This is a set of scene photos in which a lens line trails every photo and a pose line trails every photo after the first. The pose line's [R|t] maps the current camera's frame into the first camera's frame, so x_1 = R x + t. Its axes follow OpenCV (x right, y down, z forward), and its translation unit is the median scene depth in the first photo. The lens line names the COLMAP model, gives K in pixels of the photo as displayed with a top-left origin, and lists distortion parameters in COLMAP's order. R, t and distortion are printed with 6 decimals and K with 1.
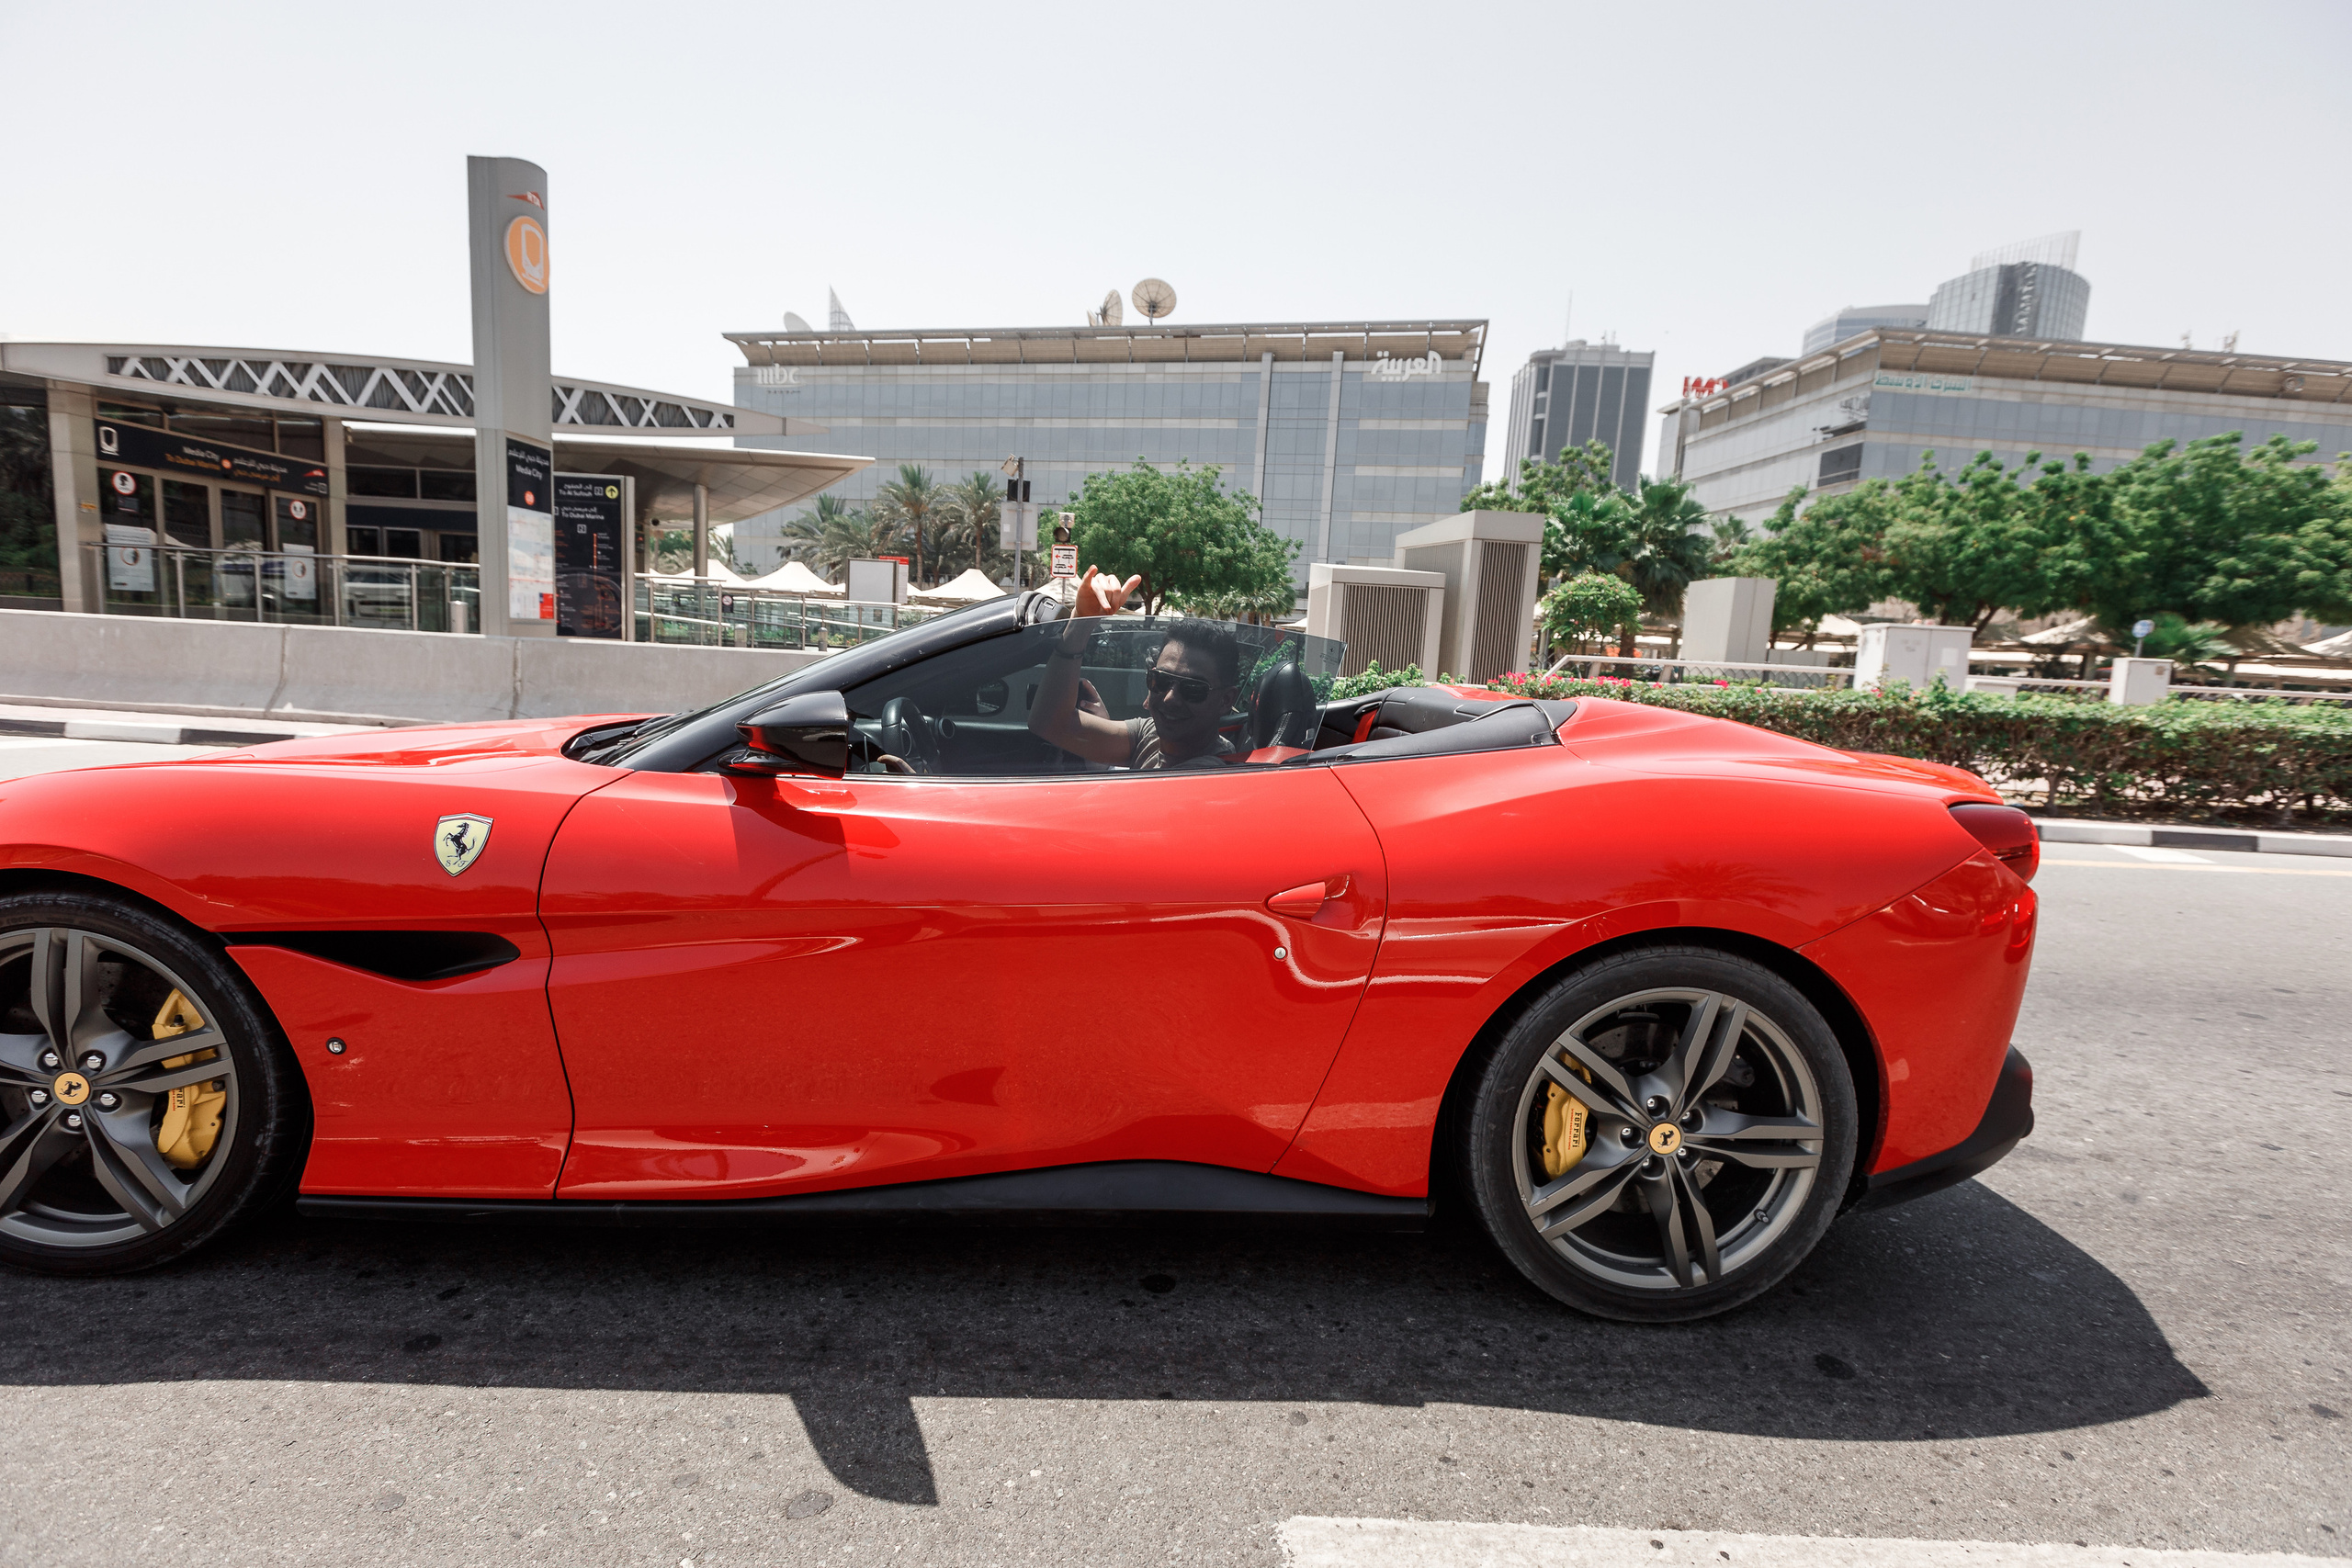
lens RADIAL K [[1066.7, 0, 1173.3], [0, 1066.7, 774.1], [0, 0, 1]] dist [0.008234, -0.003628]
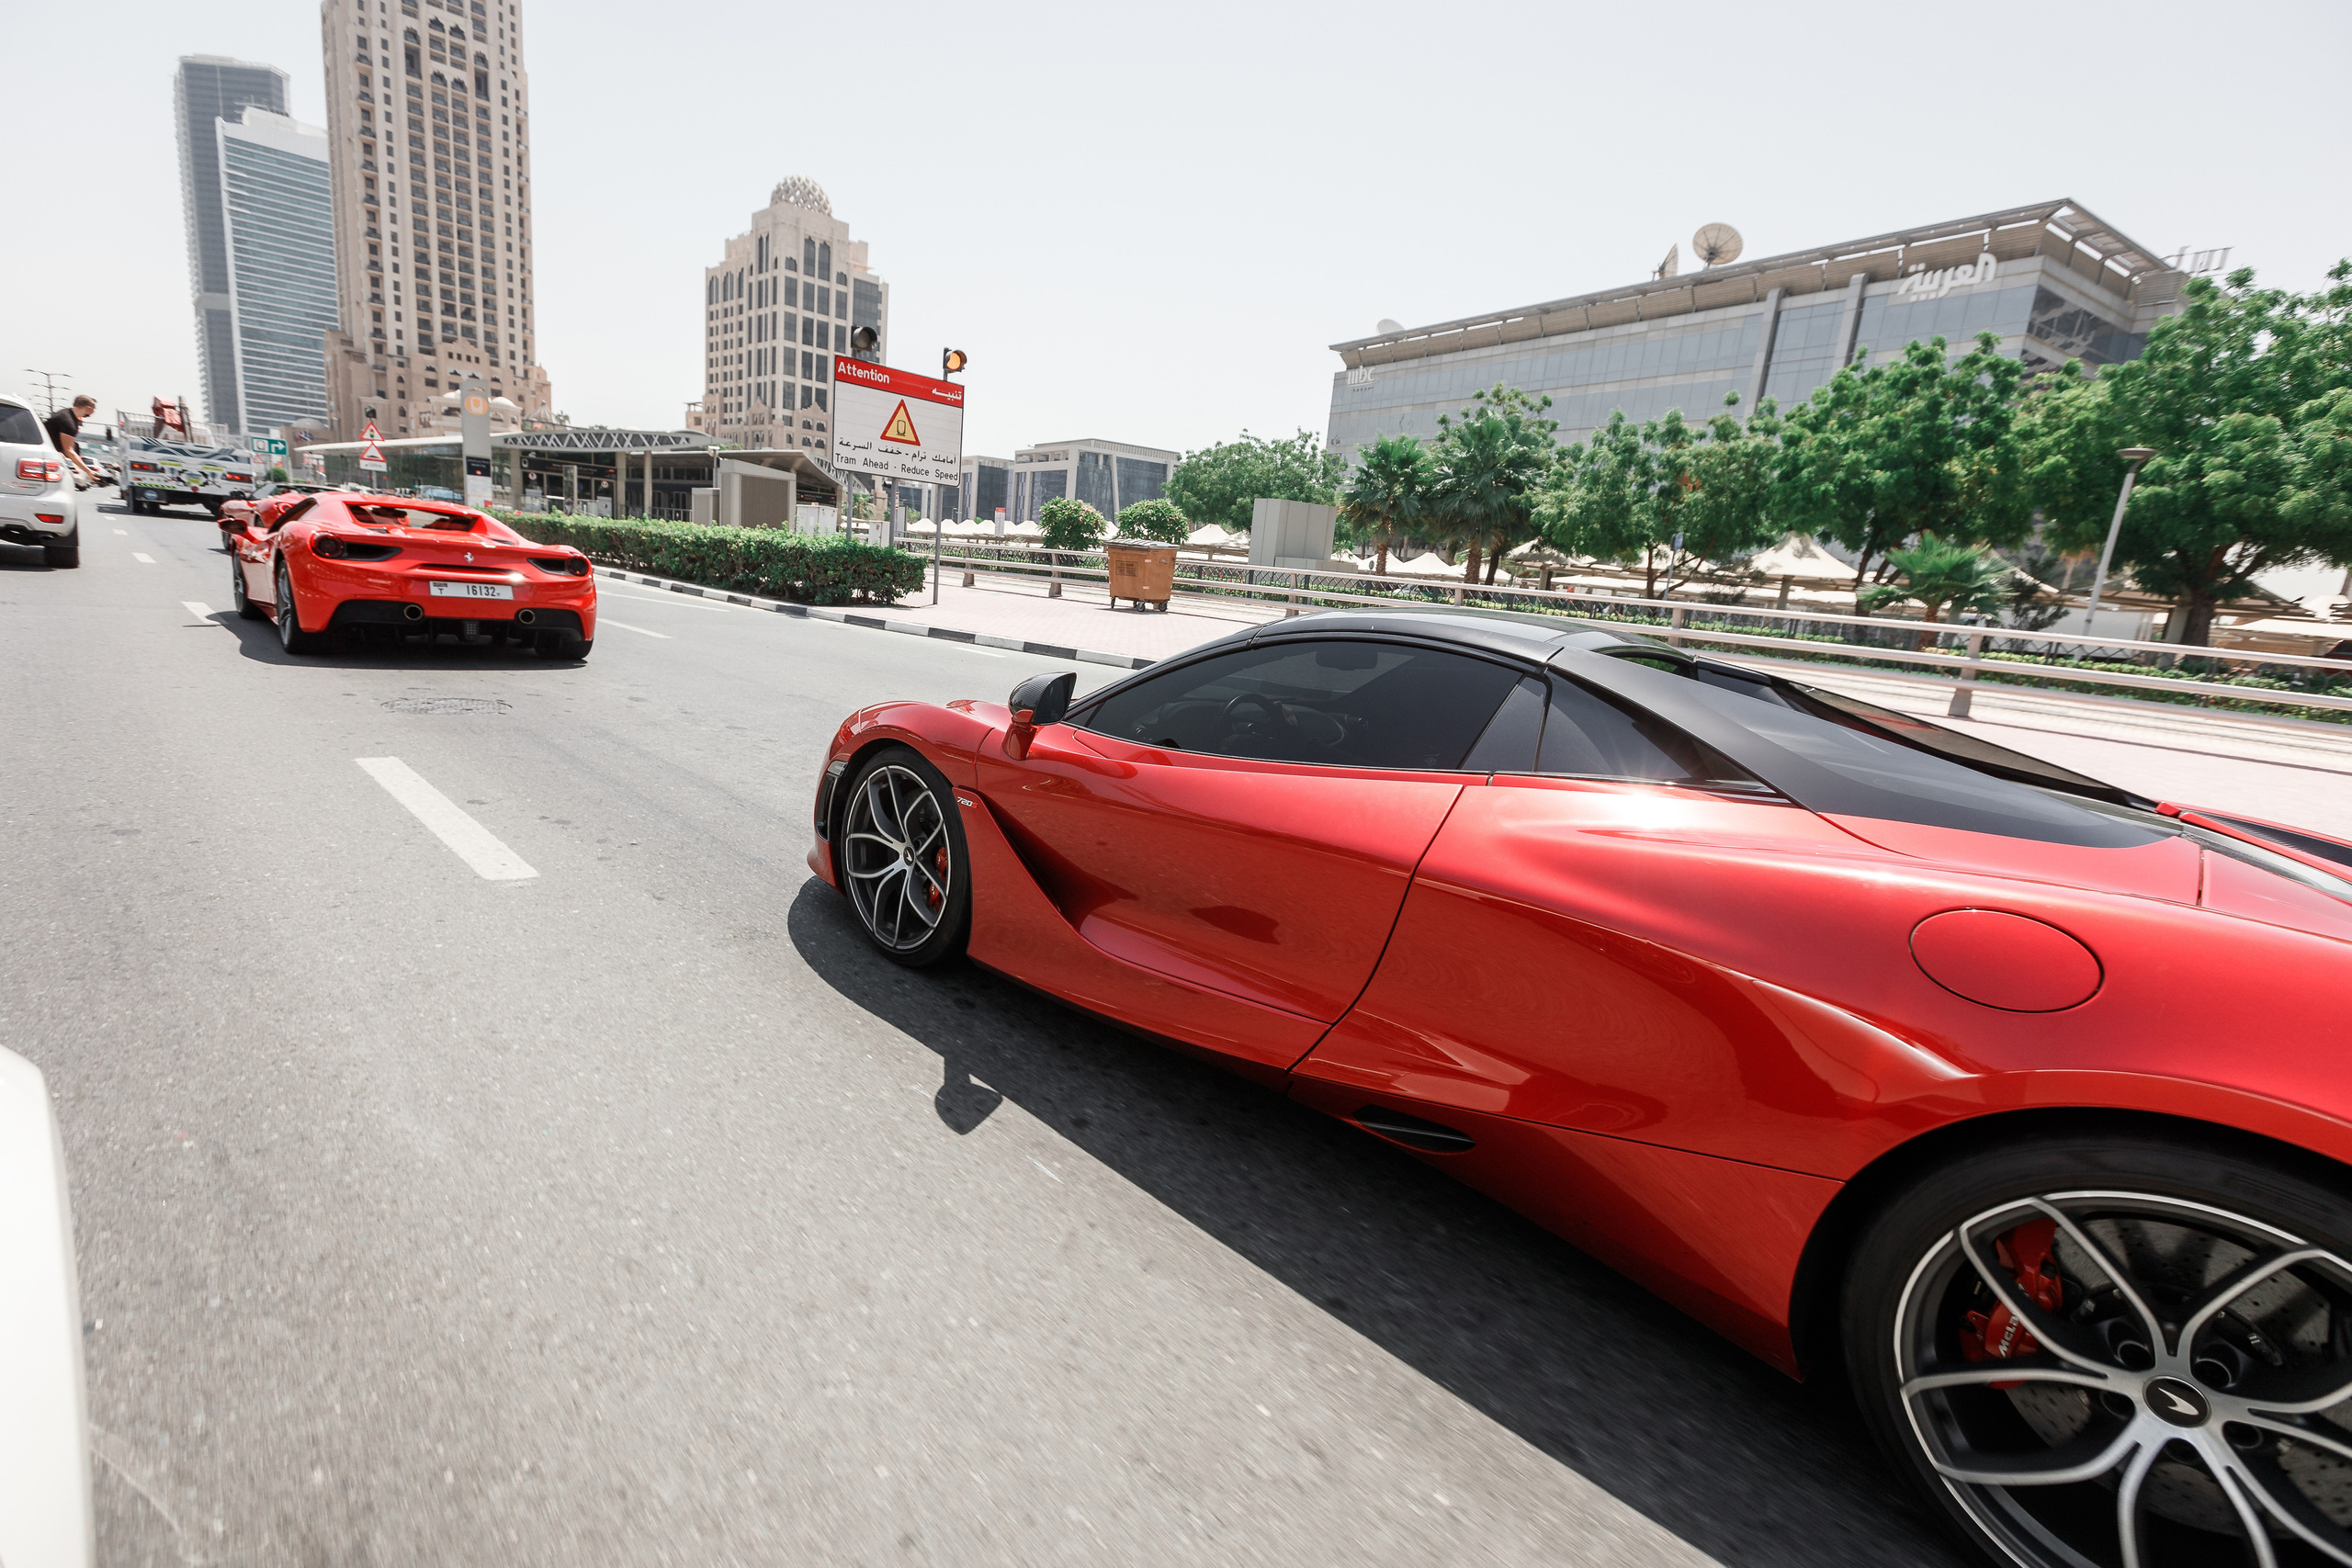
lens RADIAL K [[1066.7, 0, 1166.1], [0, 1066.7, 778.2], [0, 0, 1]] dist [0.008234, -0.003628]
pose [[0.729584, 0.137929, -0.669838, 0.369853], [-0.131256, 0.989483, 0.060786, 0.018236], [0.671178, 0.043572, 0.740015, 0.024926]]
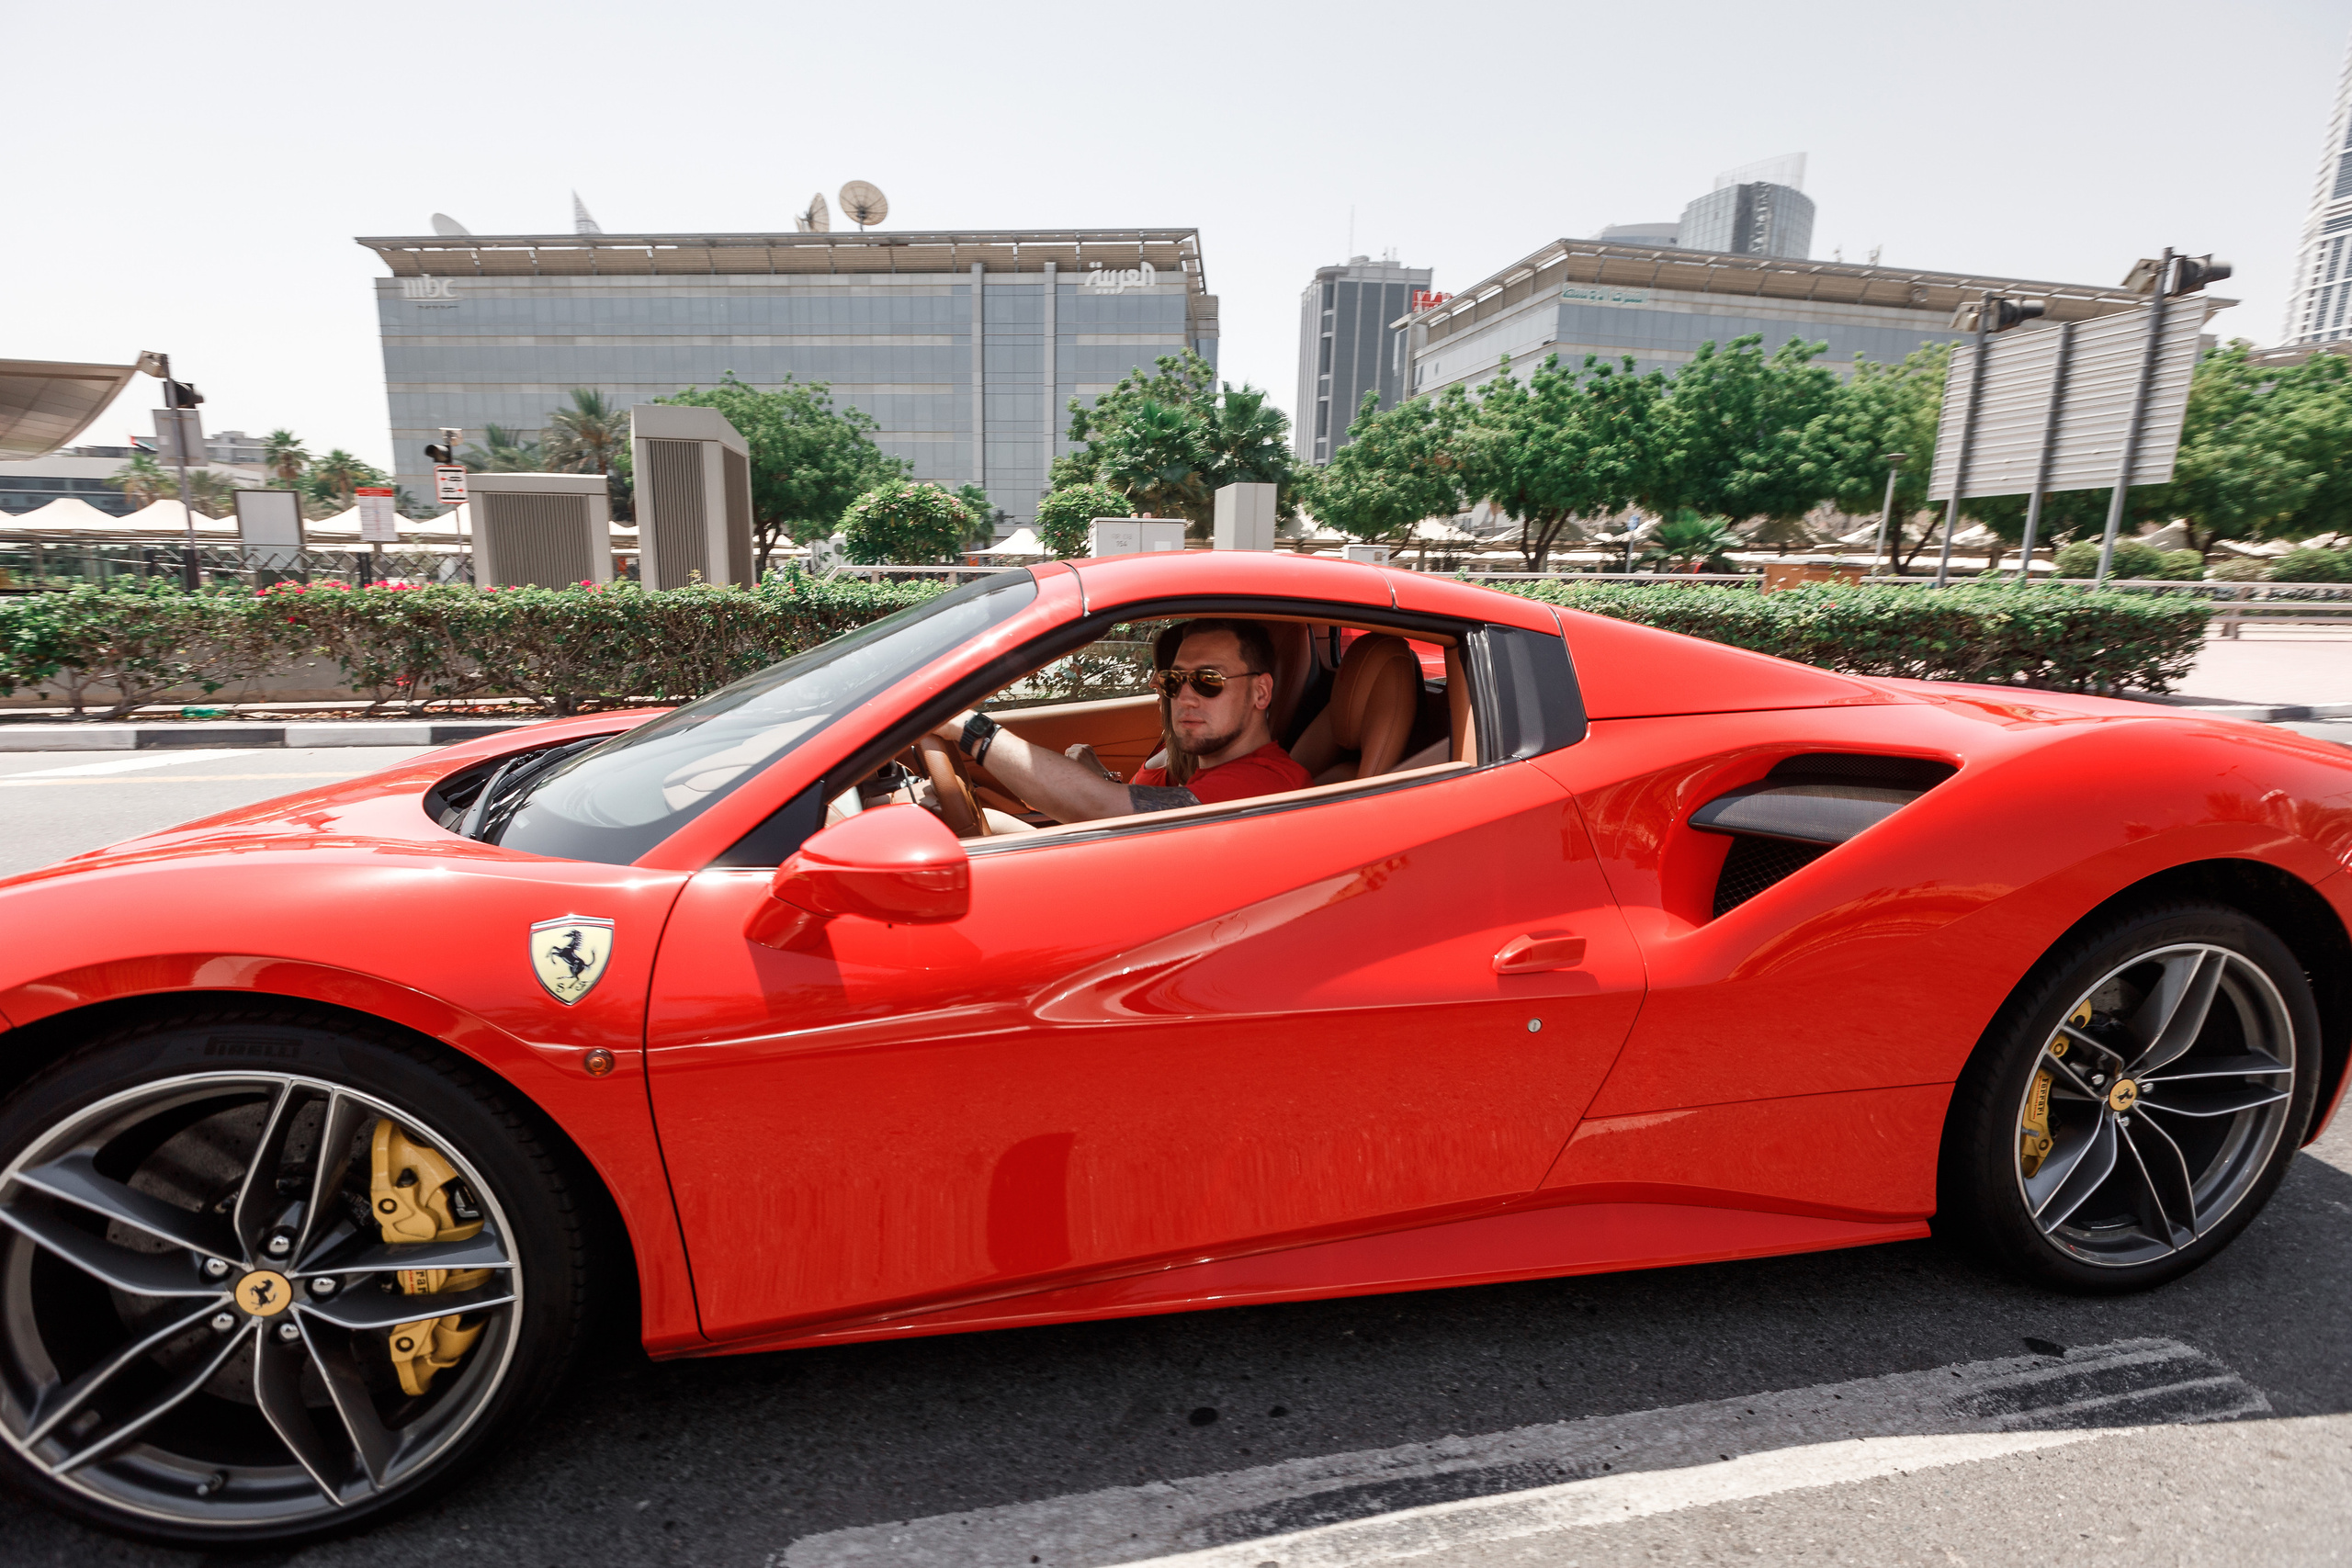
lens RADIAL K [[1066.7, 0, 1189.9], [0, 1066.7, 790.7], [0, 0, 1]] dist [0.008234, -0.003628]
pose [[0.984937, -0.073800, 0.156371, 0.091793], [0.061470, 0.994712, 0.082281, 0.004706], [-0.161616, -0.071429, 0.984265, 0.003139]]
